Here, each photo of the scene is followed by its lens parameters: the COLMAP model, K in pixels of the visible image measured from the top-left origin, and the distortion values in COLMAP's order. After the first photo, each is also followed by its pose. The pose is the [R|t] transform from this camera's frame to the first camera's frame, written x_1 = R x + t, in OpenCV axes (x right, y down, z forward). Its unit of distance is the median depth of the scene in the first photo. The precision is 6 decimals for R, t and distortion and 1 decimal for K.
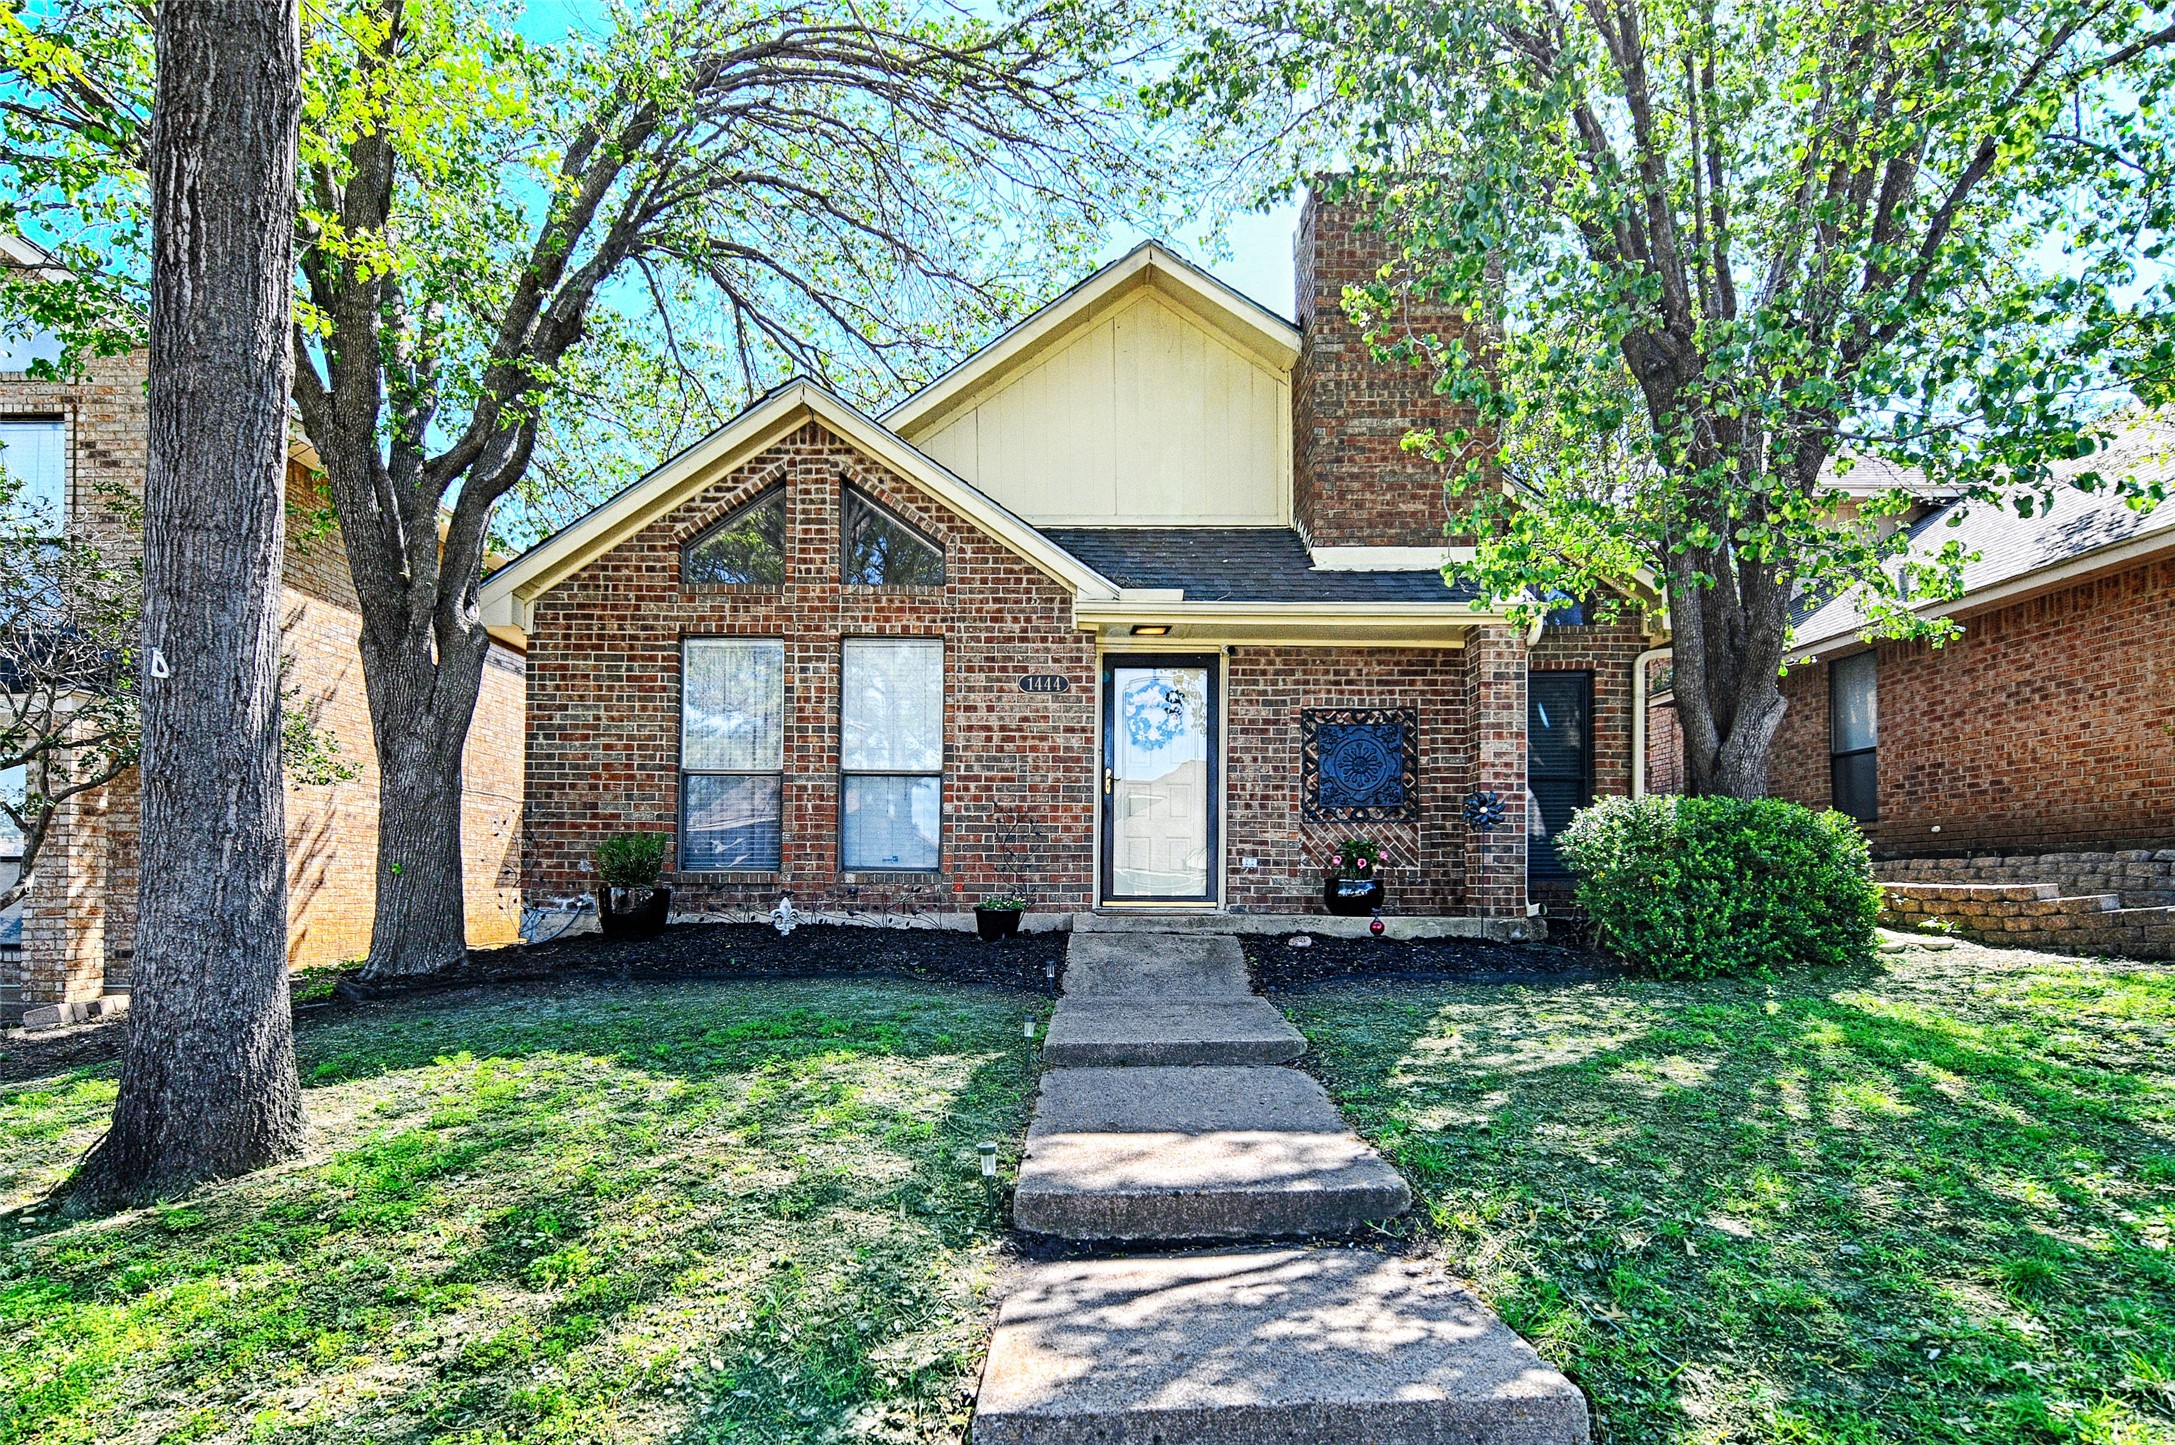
lens RADIAL K [[829.4, 0, 1152.3], [0, 829.4, 865.2], [0, 0, 1]] dist [-0.002519, 0.000409]
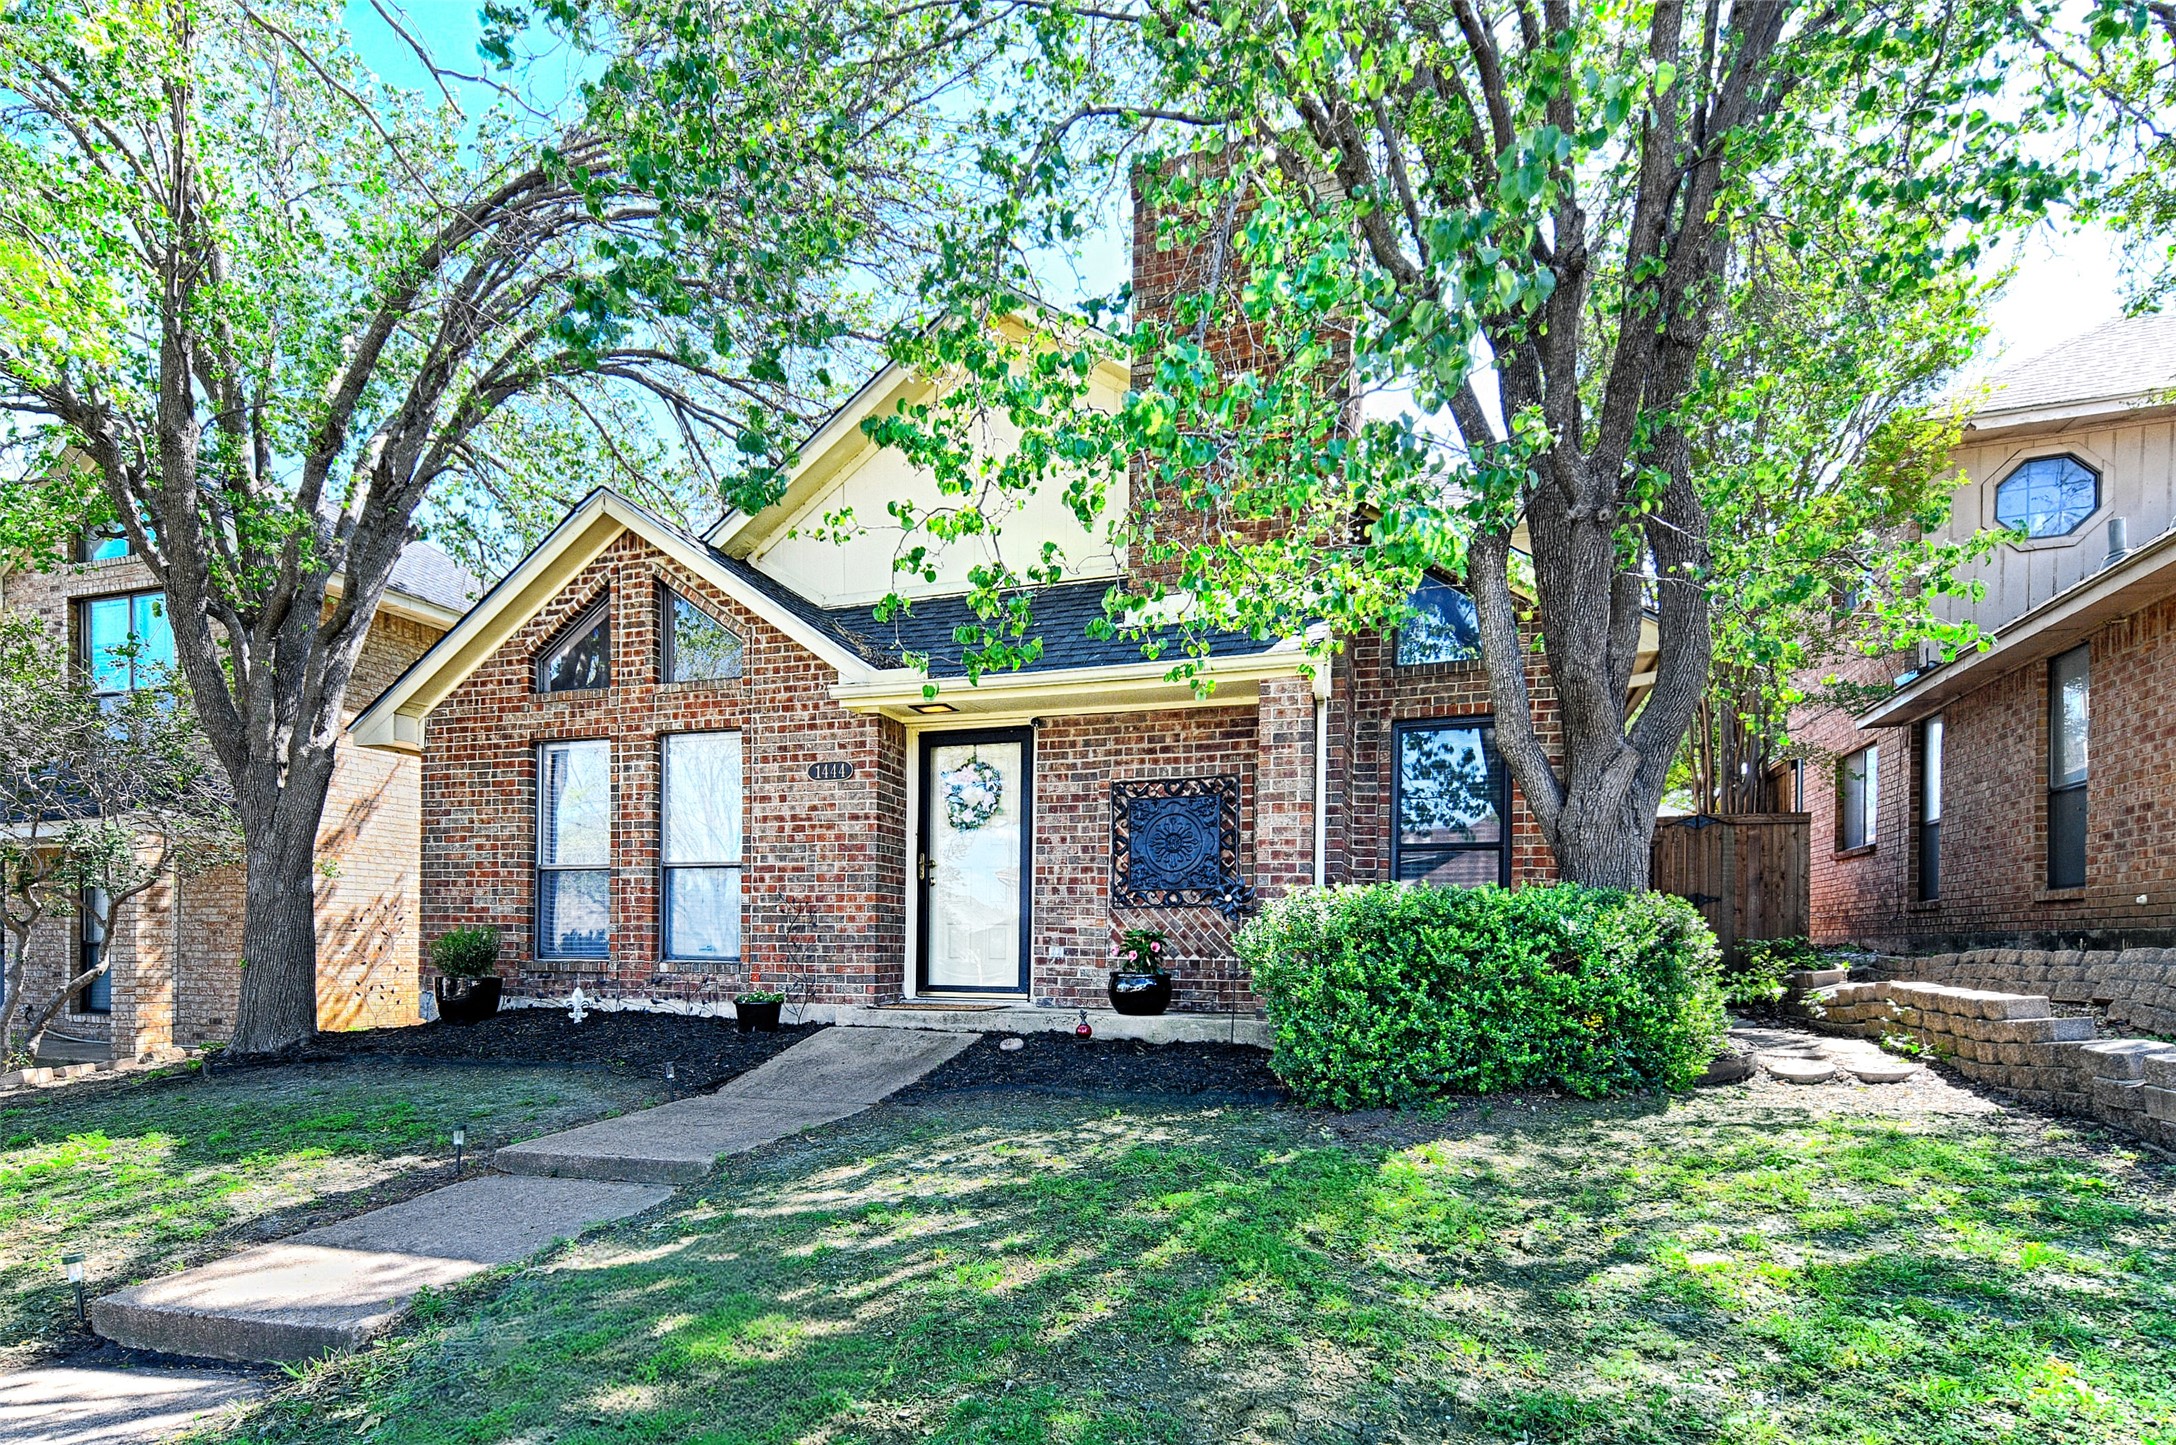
lens RADIAL K [[905.1, 0, 1181.3], [0, 905.1, 944.3], [0, 0, 1]] dist [0.006779, -0.000399]
pose [[0.965270, 0.003299, -0.261233, 0.552653], [0.002996, 0.999715, 0.023696, -0.037693], [0.261237, -0.023656, 0.964985, 0.067650]]
